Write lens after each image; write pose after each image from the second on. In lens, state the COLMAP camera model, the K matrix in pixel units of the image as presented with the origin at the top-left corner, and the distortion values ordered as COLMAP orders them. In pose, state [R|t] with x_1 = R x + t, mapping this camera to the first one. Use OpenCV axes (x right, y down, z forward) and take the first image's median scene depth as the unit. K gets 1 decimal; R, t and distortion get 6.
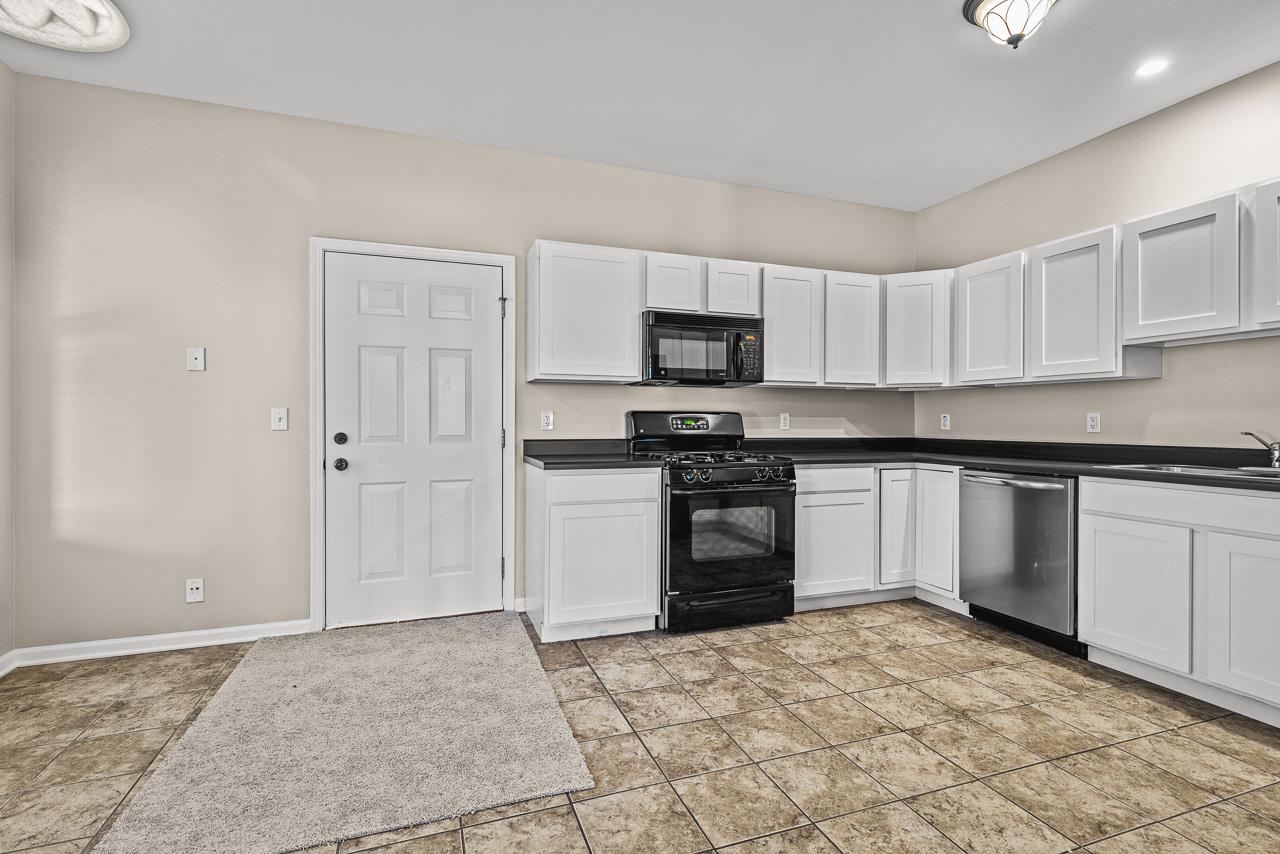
lens RADIAL K [[574.3, 0, 639.3], [0, 574.3, 422.7], [0, 0, 1]] dist [0.002953, 0.000046]
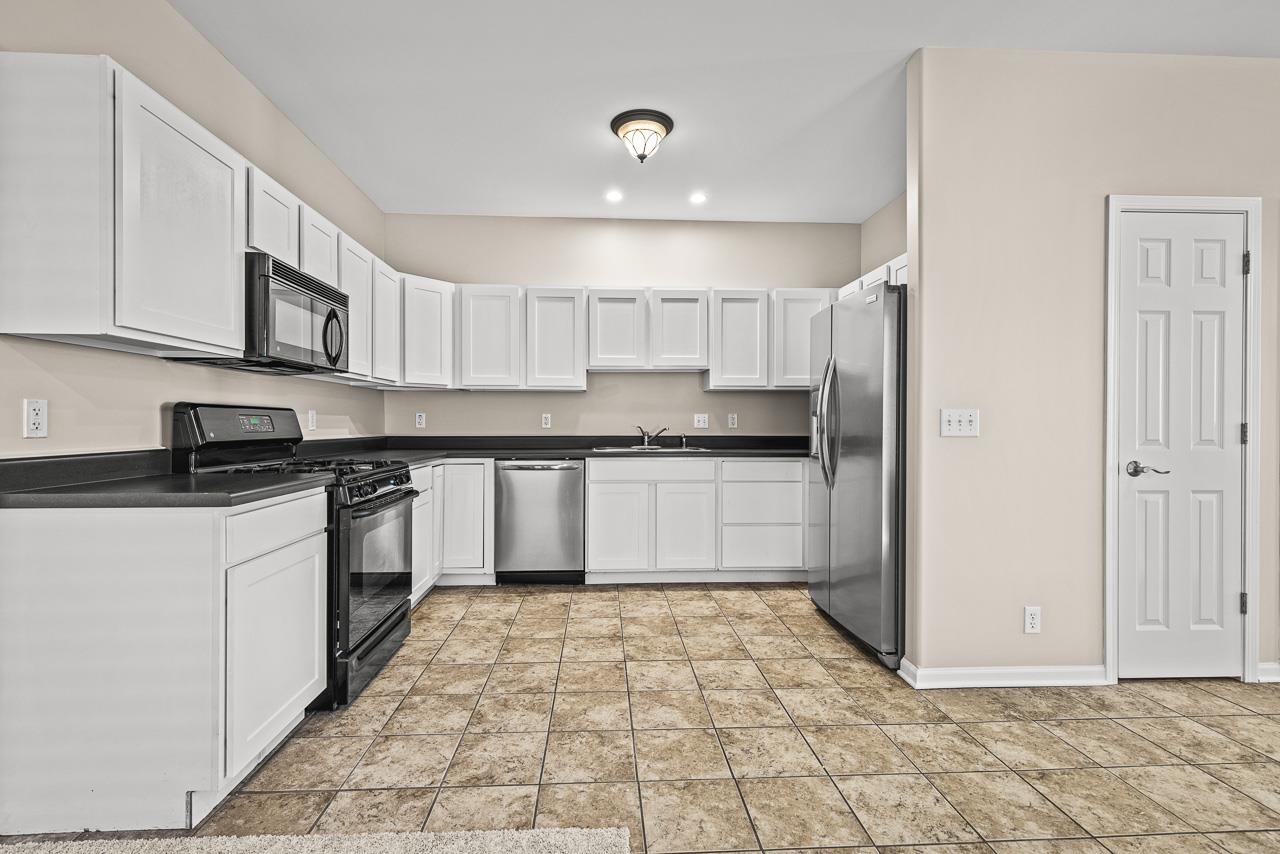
lens RADIAL K [[586.9, 0, 614.7], [0, 586.9, 423.1], [0, 0, 1]] dist [0.005147, -0.000346]
pose [[0.306043, -0.005056, 0.952004, -0.628907], [0.002202, 0.999987, 0.004603, -0.001079], [-0.952015, 0.000687, 0.306050, 0.492351]]
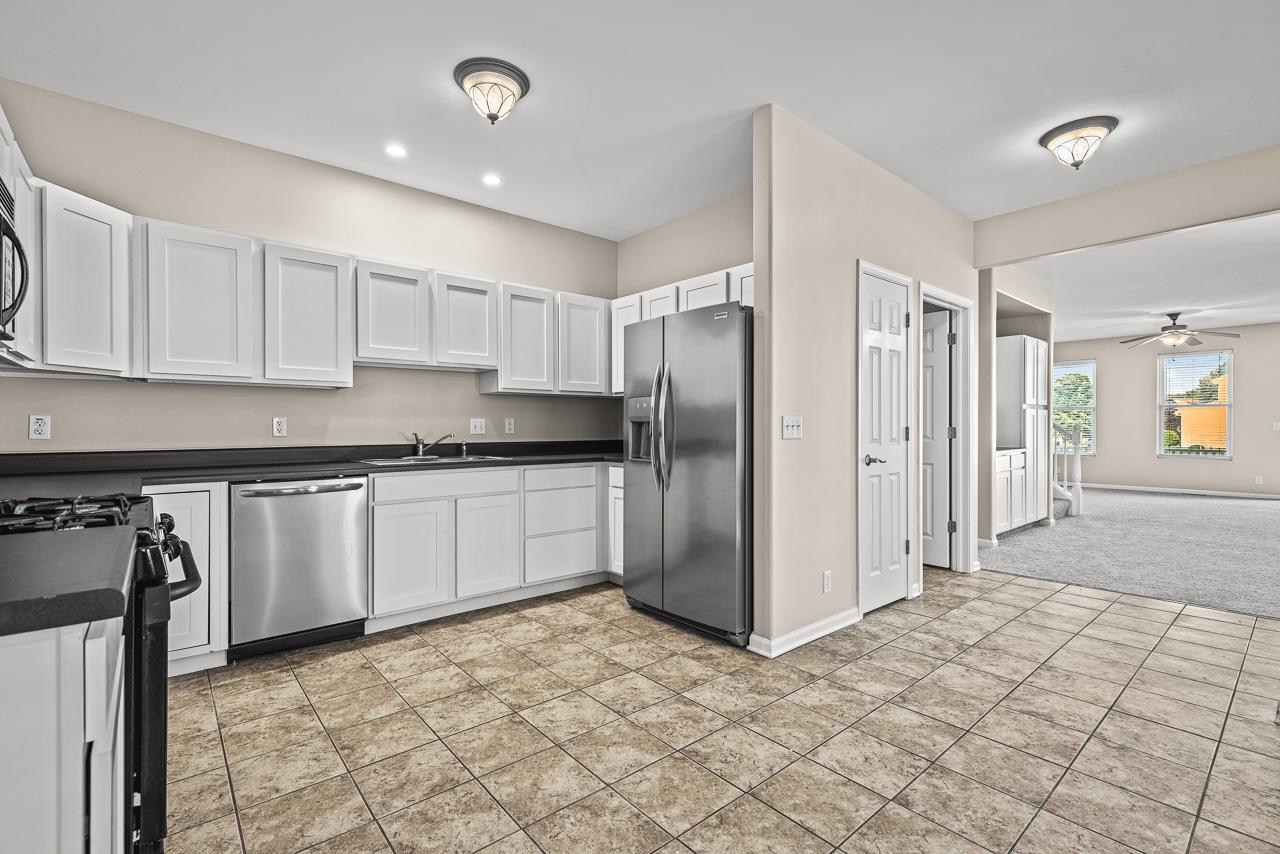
lens RADIAL K [[587.0, 0, 640.0], [0, 587.0, 427.0], [0, 0, 1]] dist [0.006624, -0.000118]
pose [[-0.343793, -0.003551, 0.939039, -0.520427], [0.003985, 0.999978, 0.005240, -0.003615], [-0.939037, 0.005543, -0.343771, 0.918076]]
